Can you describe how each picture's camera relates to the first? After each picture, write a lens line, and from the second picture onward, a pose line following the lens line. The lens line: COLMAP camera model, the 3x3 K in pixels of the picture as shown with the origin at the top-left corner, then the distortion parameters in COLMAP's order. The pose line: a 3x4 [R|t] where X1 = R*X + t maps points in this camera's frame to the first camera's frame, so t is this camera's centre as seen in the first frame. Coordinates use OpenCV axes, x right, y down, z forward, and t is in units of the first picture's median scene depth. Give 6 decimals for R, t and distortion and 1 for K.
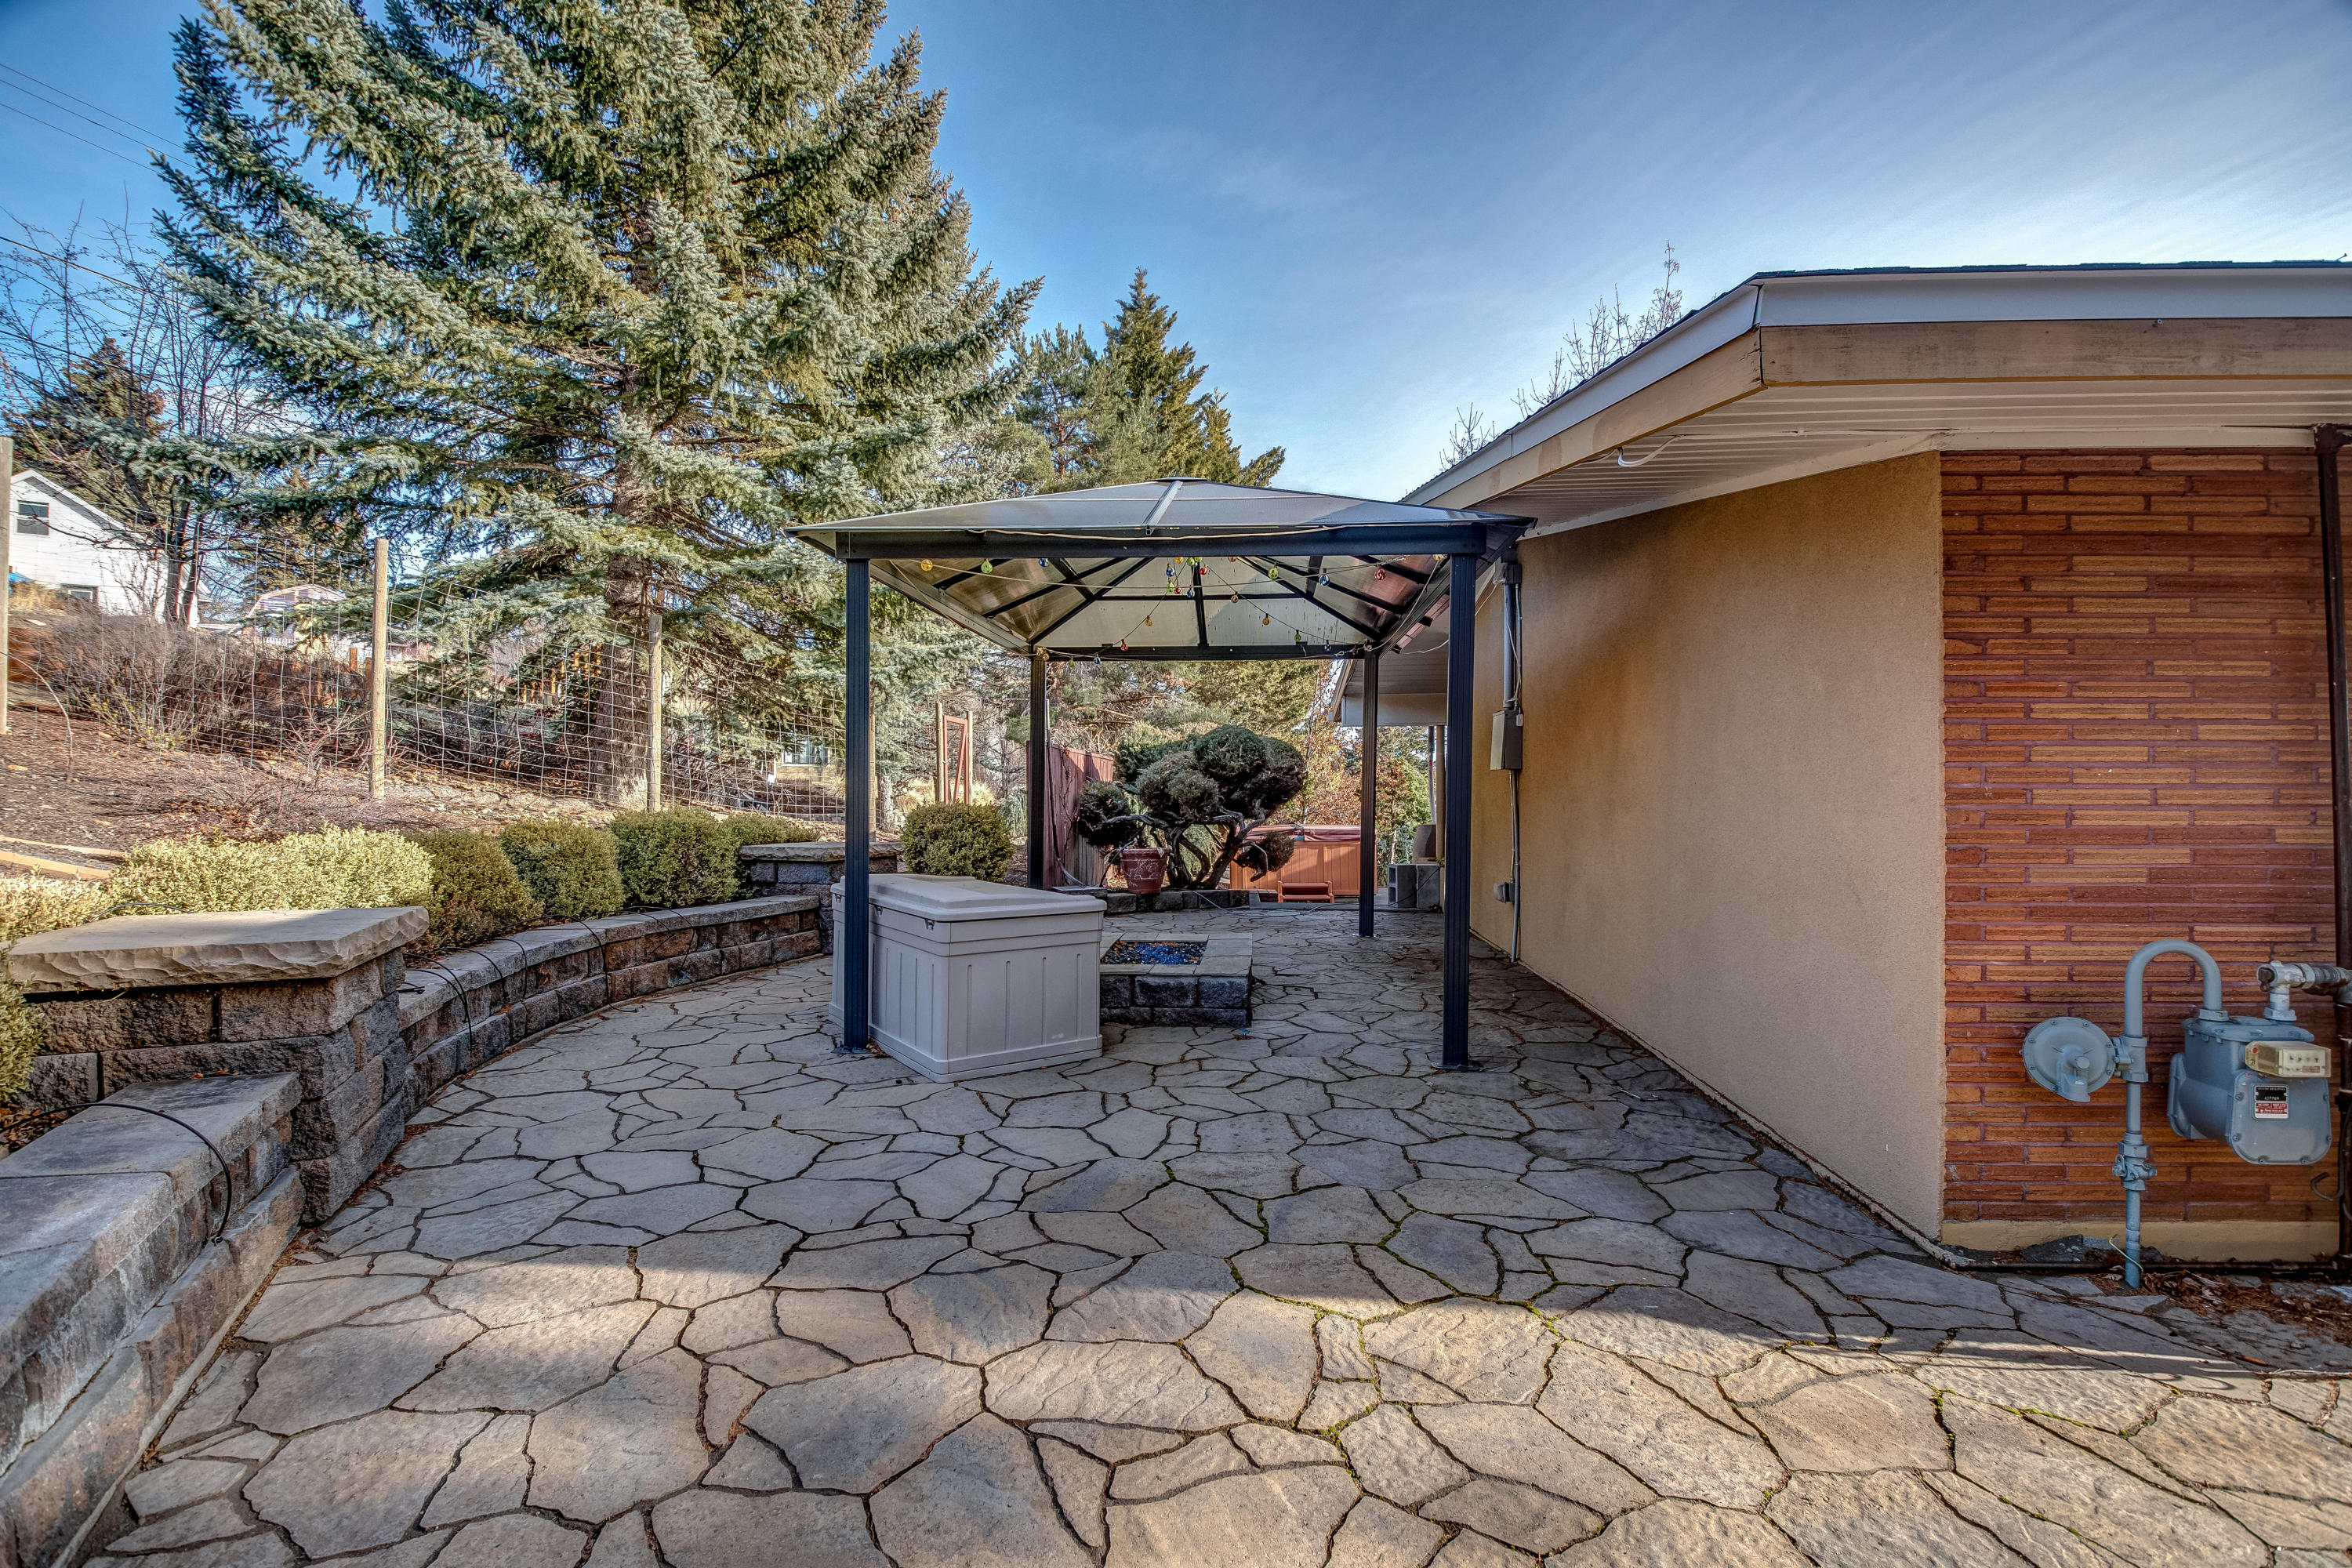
lens RADIAL K [[1040.3, 0, 1180.0], [0, 1040.3, 775.6], [0, 0, 1]] dist [-0.018336, -0.001246]
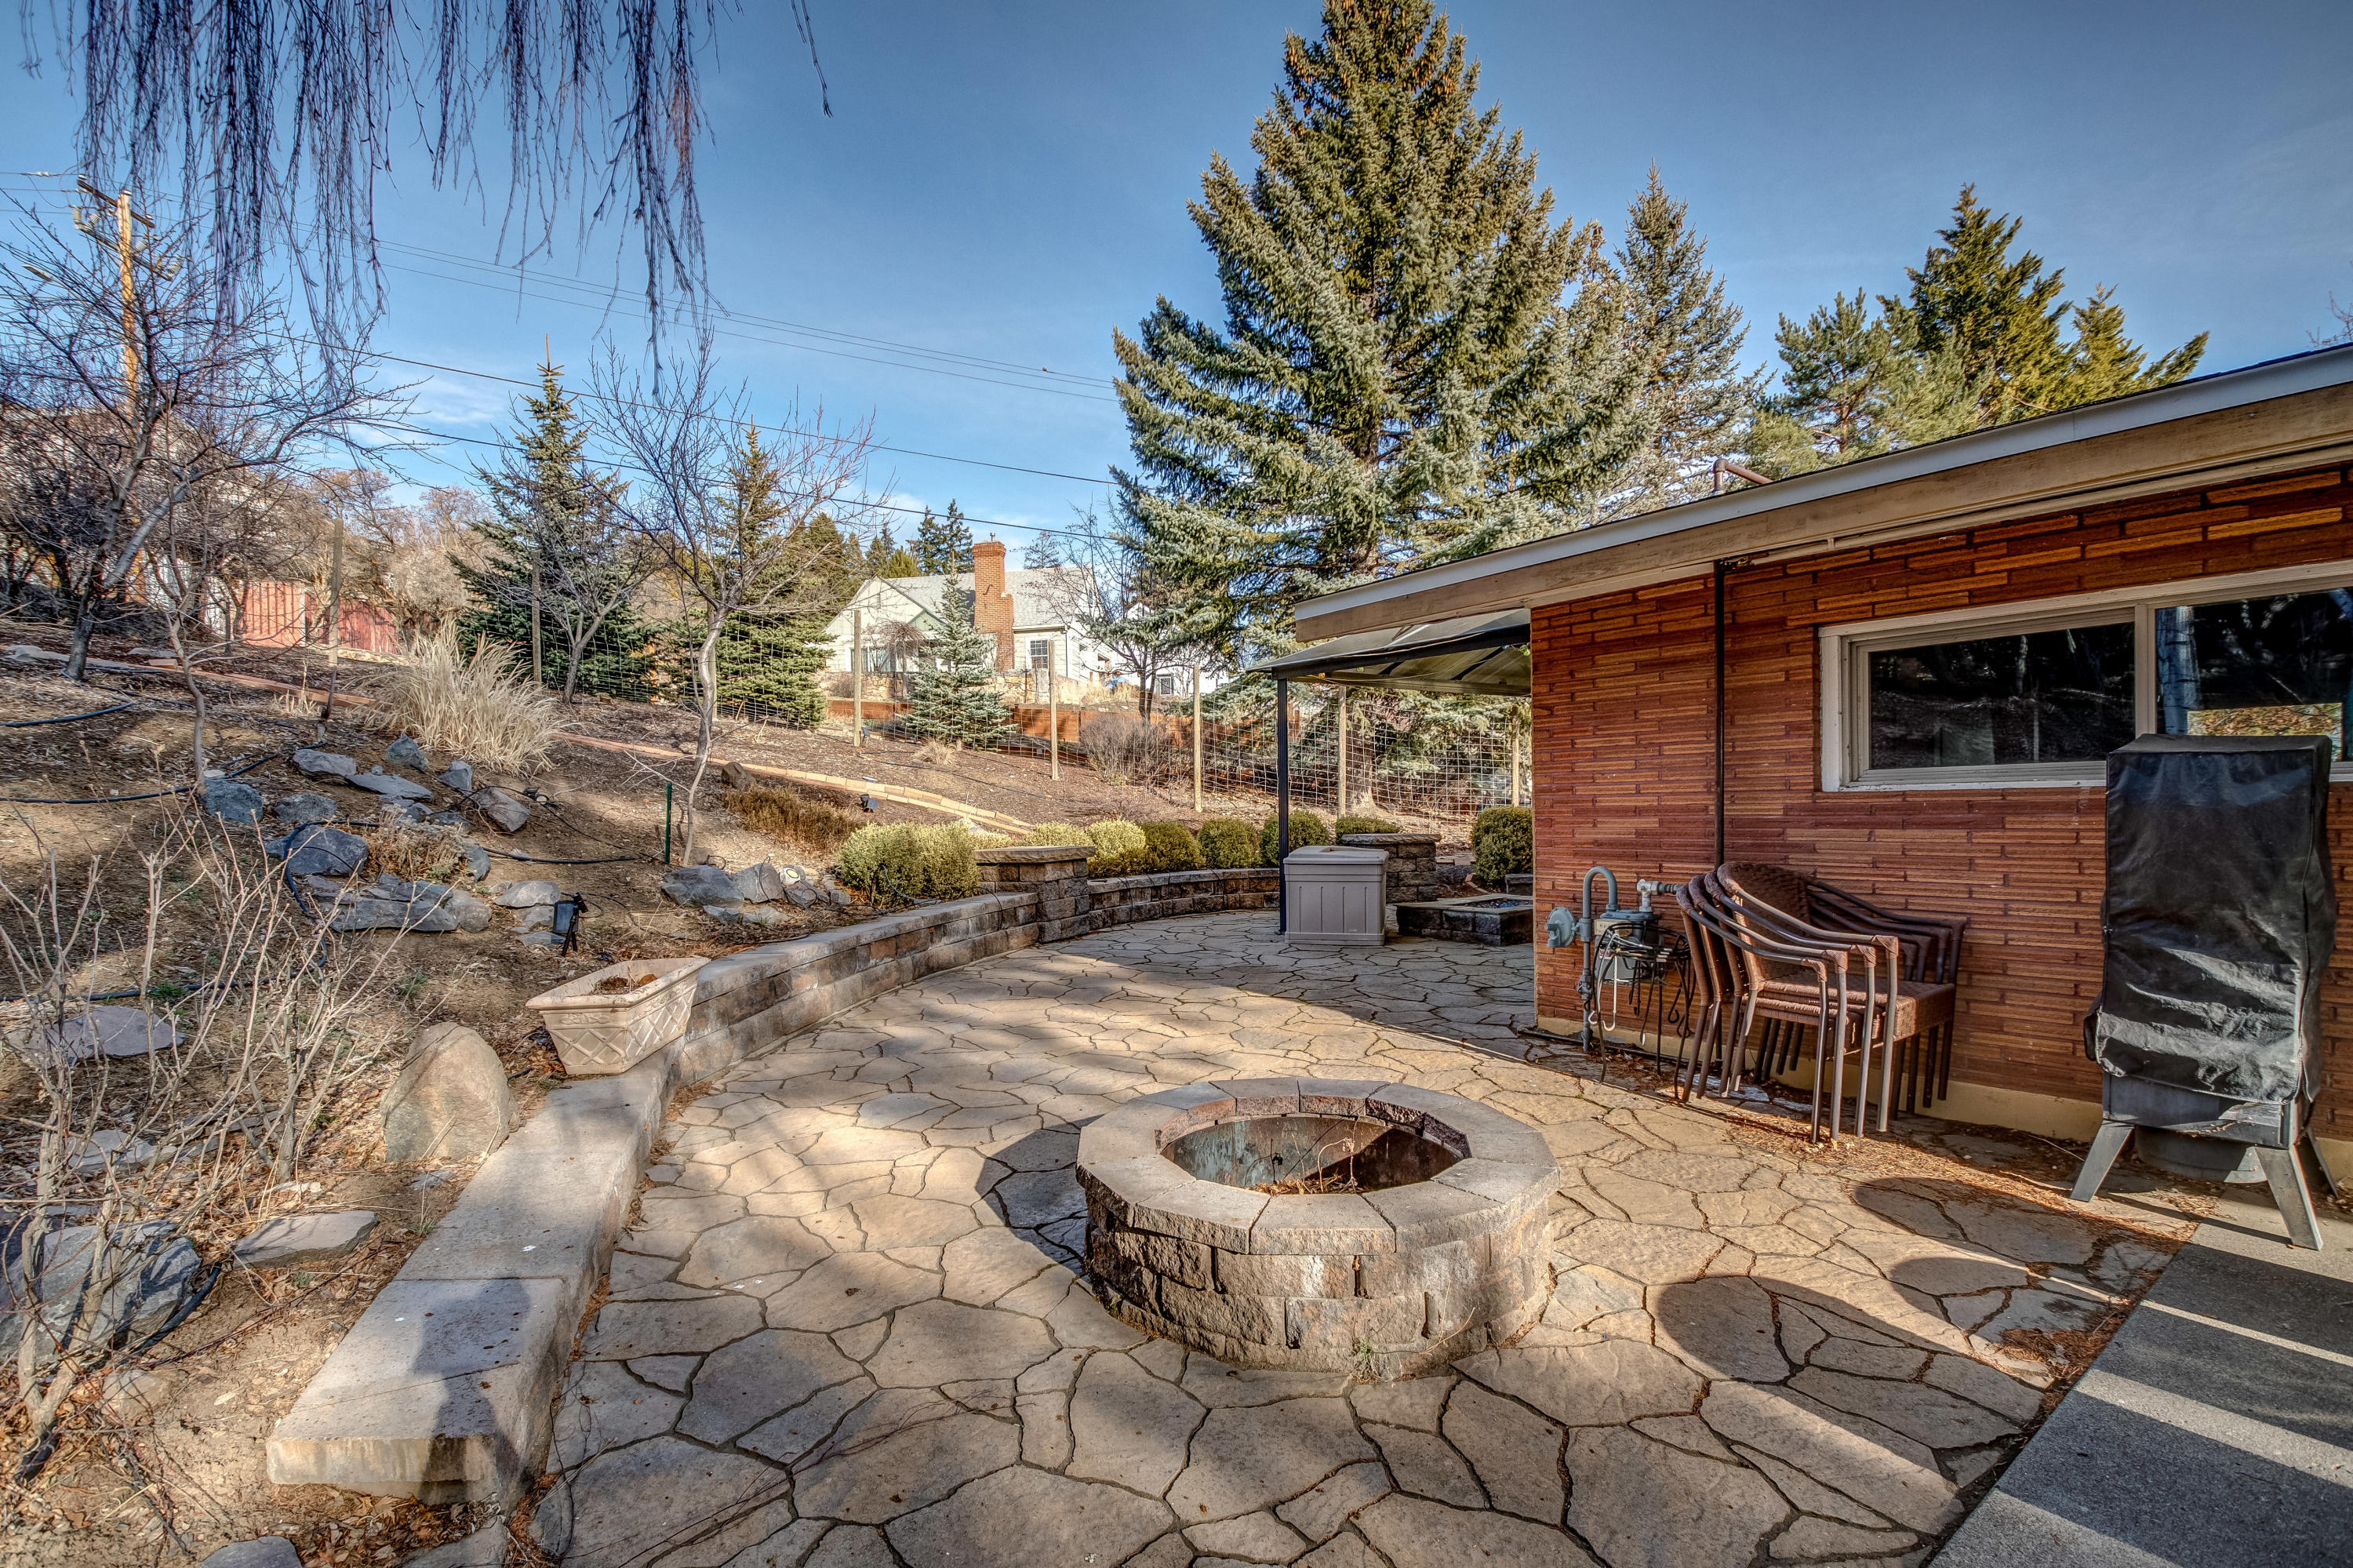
lens RADIAL K [[1040.8, 0, 1173.5], [0, 1040.8, 800.9], [0, 0, 1]] dist [-0.018336, -0.001246]
pose [[0.666360, -0.016940, -0.745438, 1.728592], [0.028446, 0.999592, 0.002712, 0.013909], [0.745088, -0.023013, 0.666569, -0.766371]]
